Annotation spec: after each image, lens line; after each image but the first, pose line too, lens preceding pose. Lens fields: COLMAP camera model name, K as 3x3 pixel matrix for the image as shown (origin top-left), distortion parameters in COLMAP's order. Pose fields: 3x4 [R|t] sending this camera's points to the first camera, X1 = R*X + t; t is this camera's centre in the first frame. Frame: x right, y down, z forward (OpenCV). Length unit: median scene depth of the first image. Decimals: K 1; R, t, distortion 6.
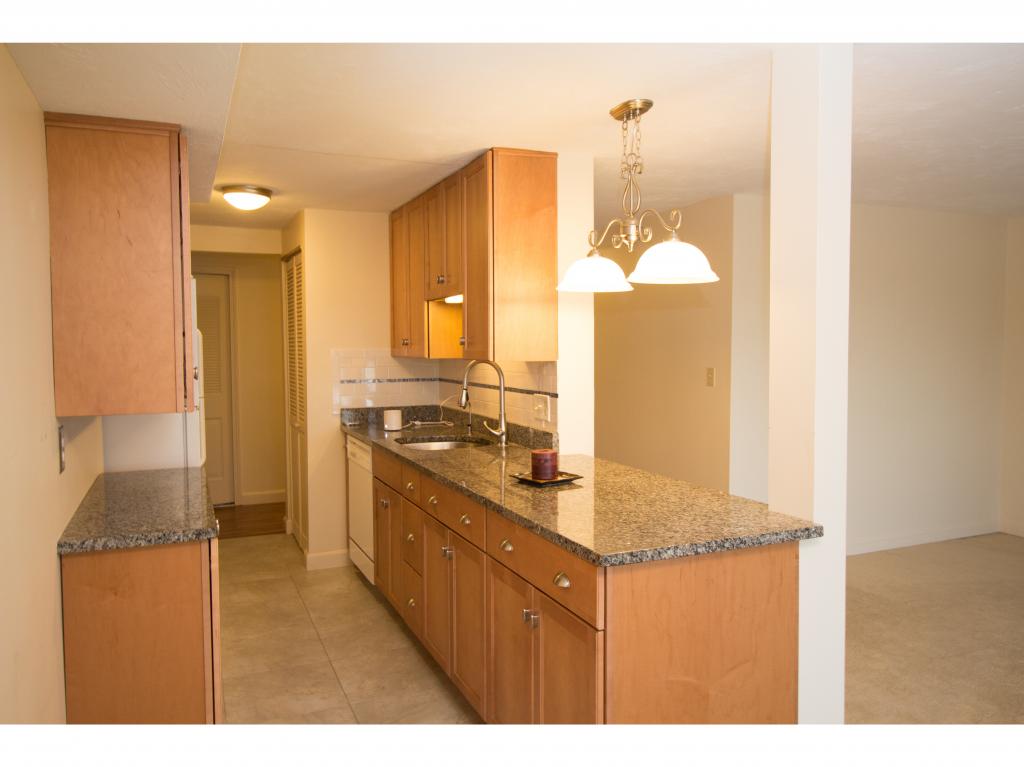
lens RADIAL K [[735.4, 0, 513.0], [0, 735.4, 382.5], [0, 0, 1]] dist [-0.032620, -0.000964]
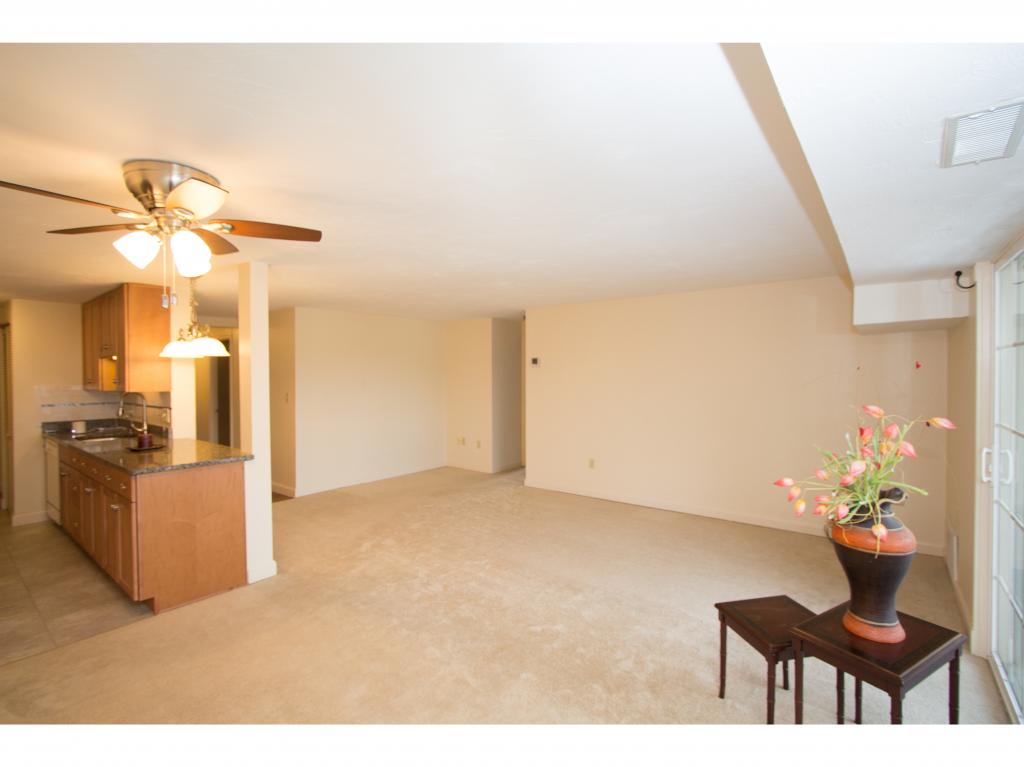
lens RADIAL K [[476.3, 0, 511.8], [0, 476.3, 379.4], [0, 0, 1]] dist [-0.015743, 0.000793]
pose [[0.887514, -0.006864, 0.460729, 0.240382], [0.029240, 0.998713, -0.041447, 0.015781], [-0.459852, 0.050257, 0.886573, -0.457767]]
